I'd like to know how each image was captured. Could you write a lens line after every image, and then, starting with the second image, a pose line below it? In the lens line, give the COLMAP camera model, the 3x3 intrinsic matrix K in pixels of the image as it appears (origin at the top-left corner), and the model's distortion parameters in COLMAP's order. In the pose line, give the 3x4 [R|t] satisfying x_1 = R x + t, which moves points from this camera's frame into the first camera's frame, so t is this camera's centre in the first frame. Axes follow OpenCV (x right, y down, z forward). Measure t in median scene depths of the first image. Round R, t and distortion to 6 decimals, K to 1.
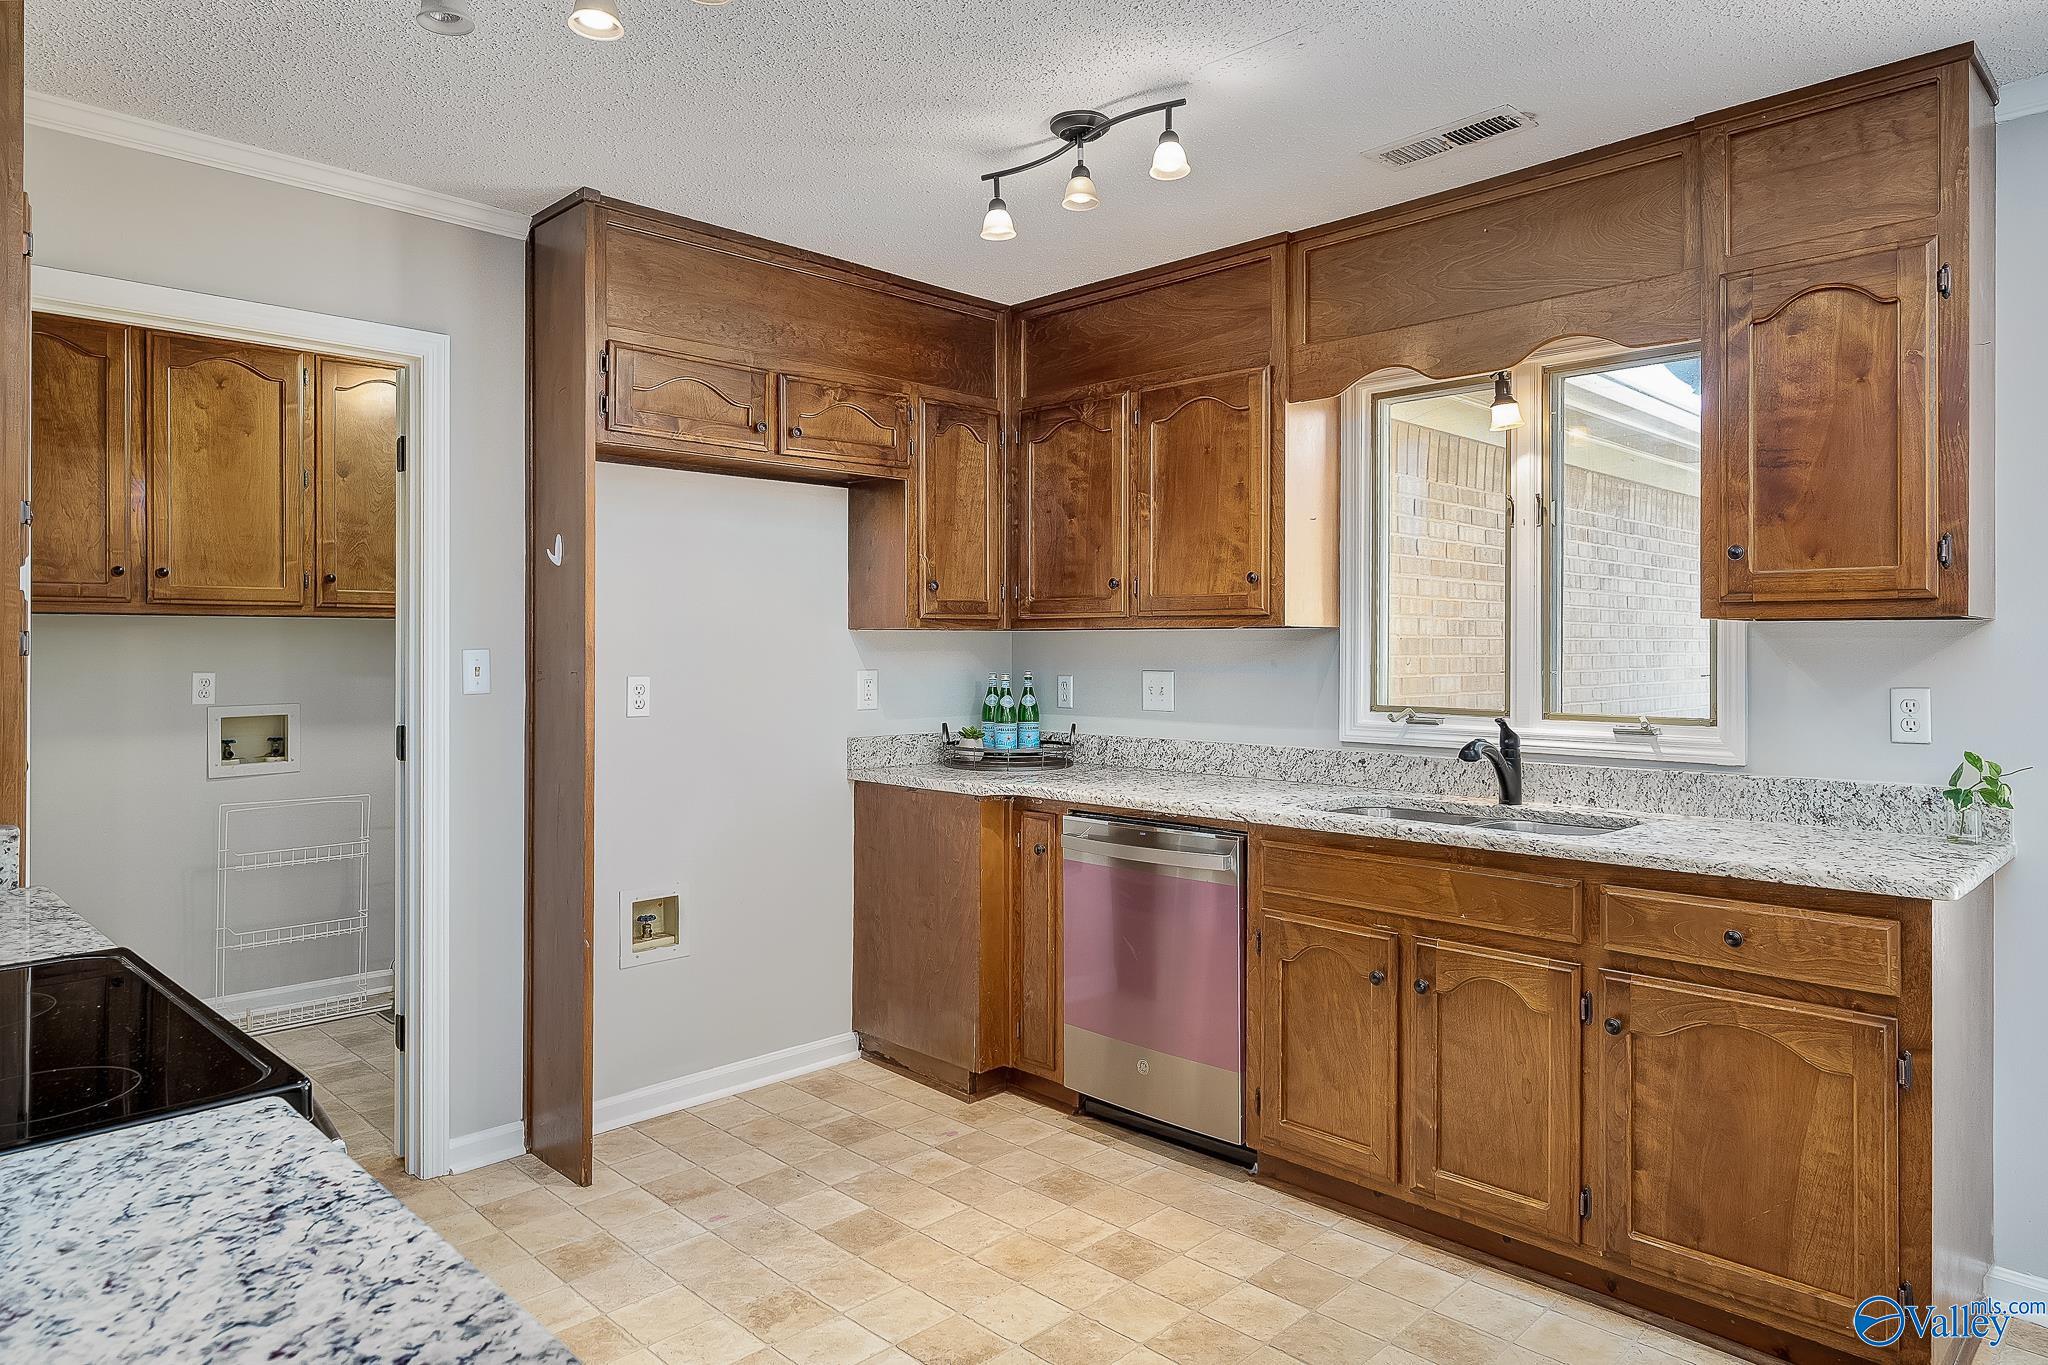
lens RADIAL K [[1241.4, 0, 1024.7], [0, 1241.4, 648.9], [0, 0, 1]] dist [0.000674, 0.000226]
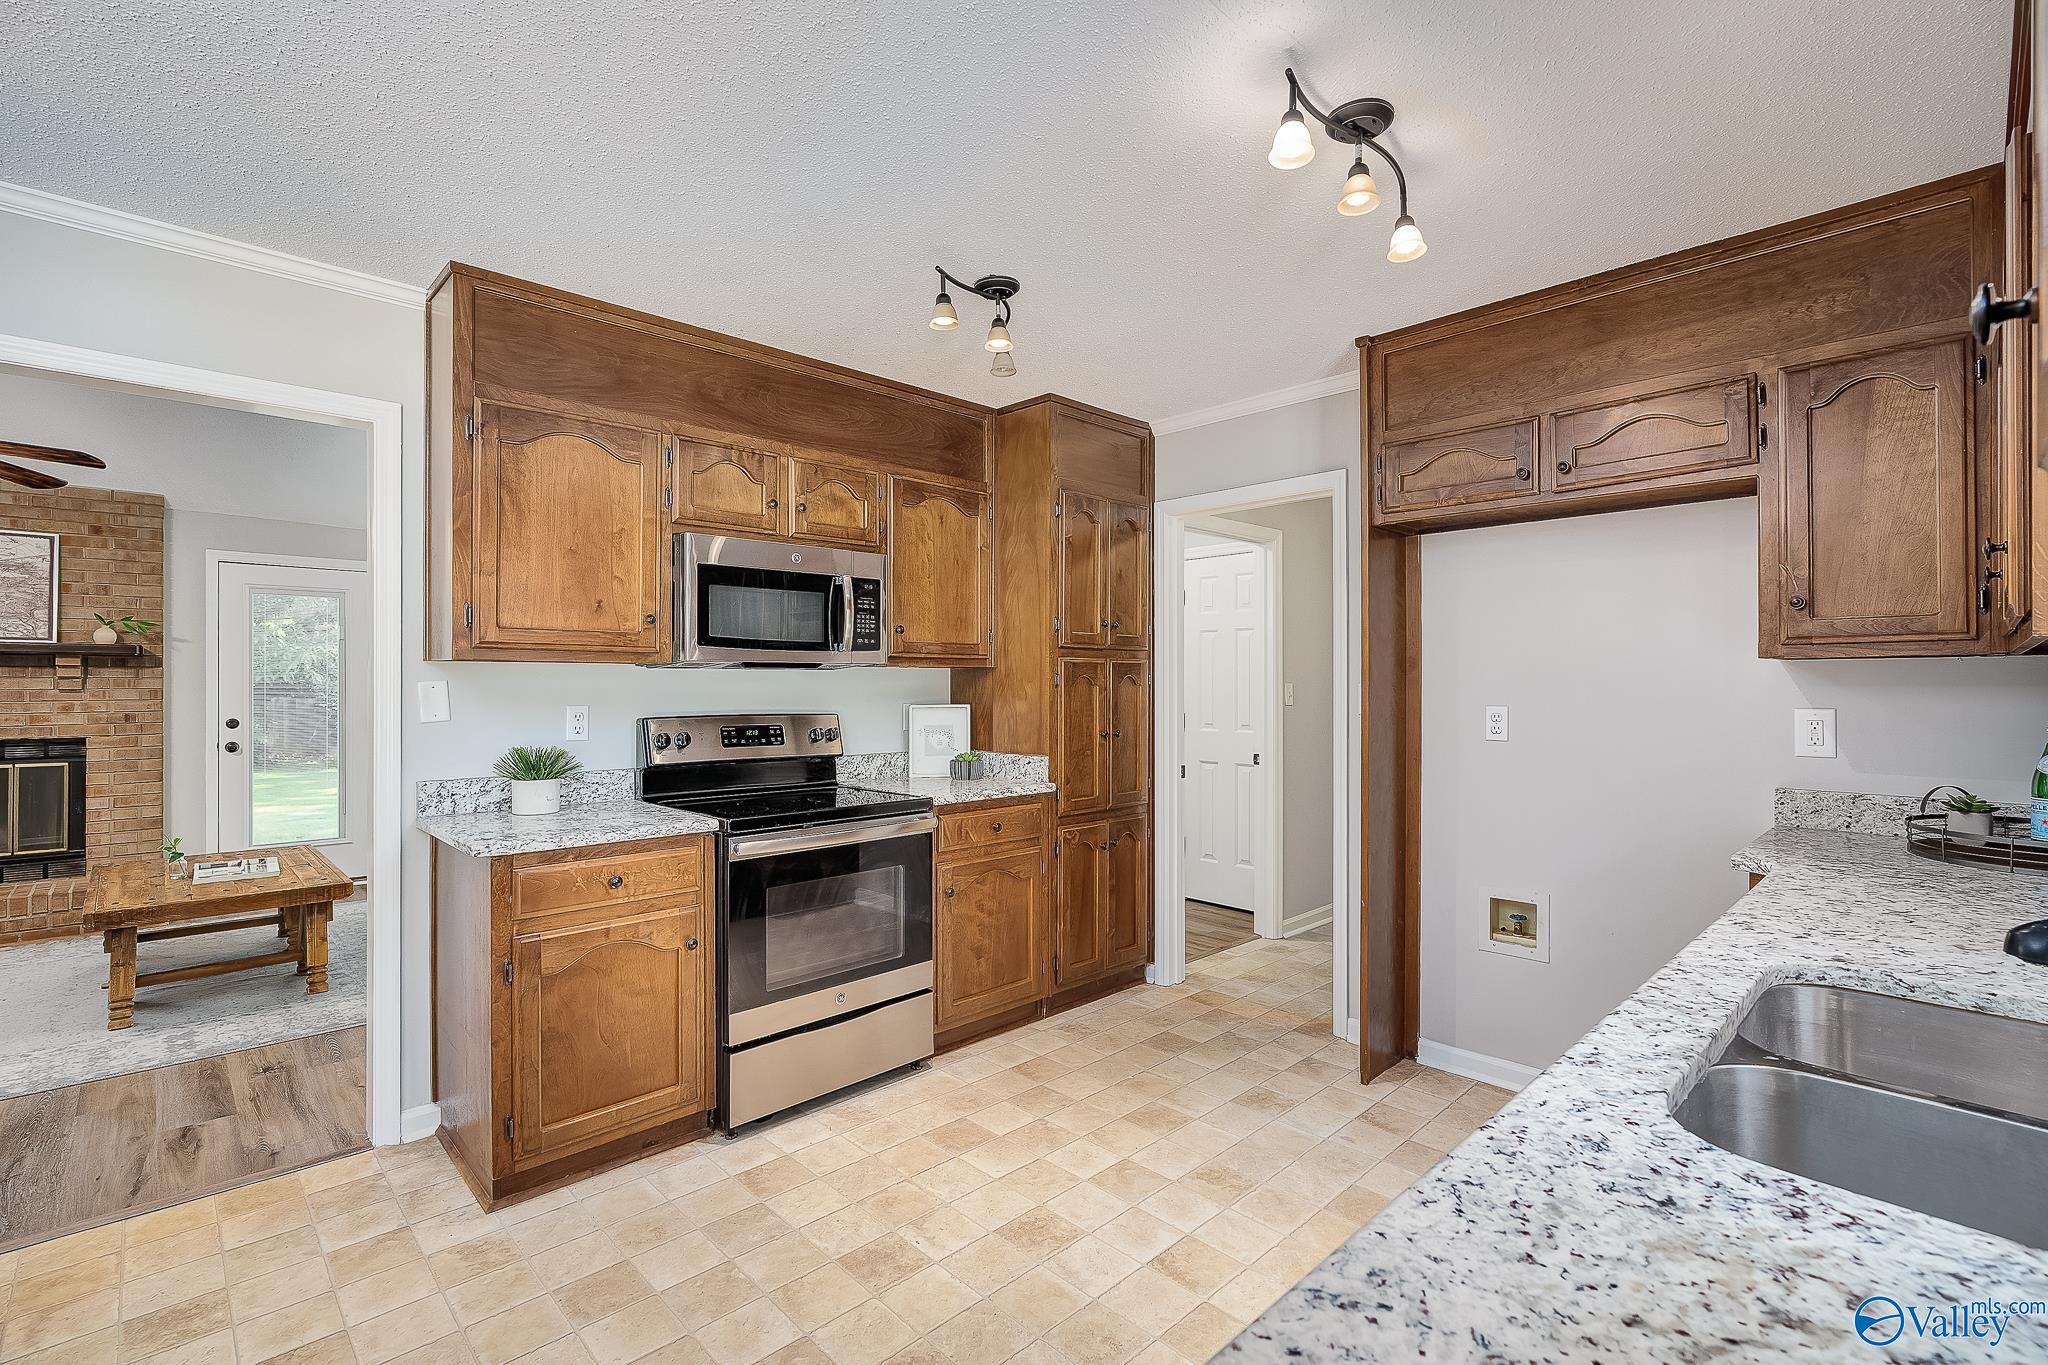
lens RADIAL K [[932.9, 0, 1056.4], [0, 932.9, 675.1], [0, 0, 1]] dist [-0.001205, -0.000077]
pose [[-0.002137, -0.005788, -0.999981, 0.573246], [0.004886, 0.999971, -0.005798, -0.004104], [0.999986, -0.004898, -0.002109, 0.586035]]
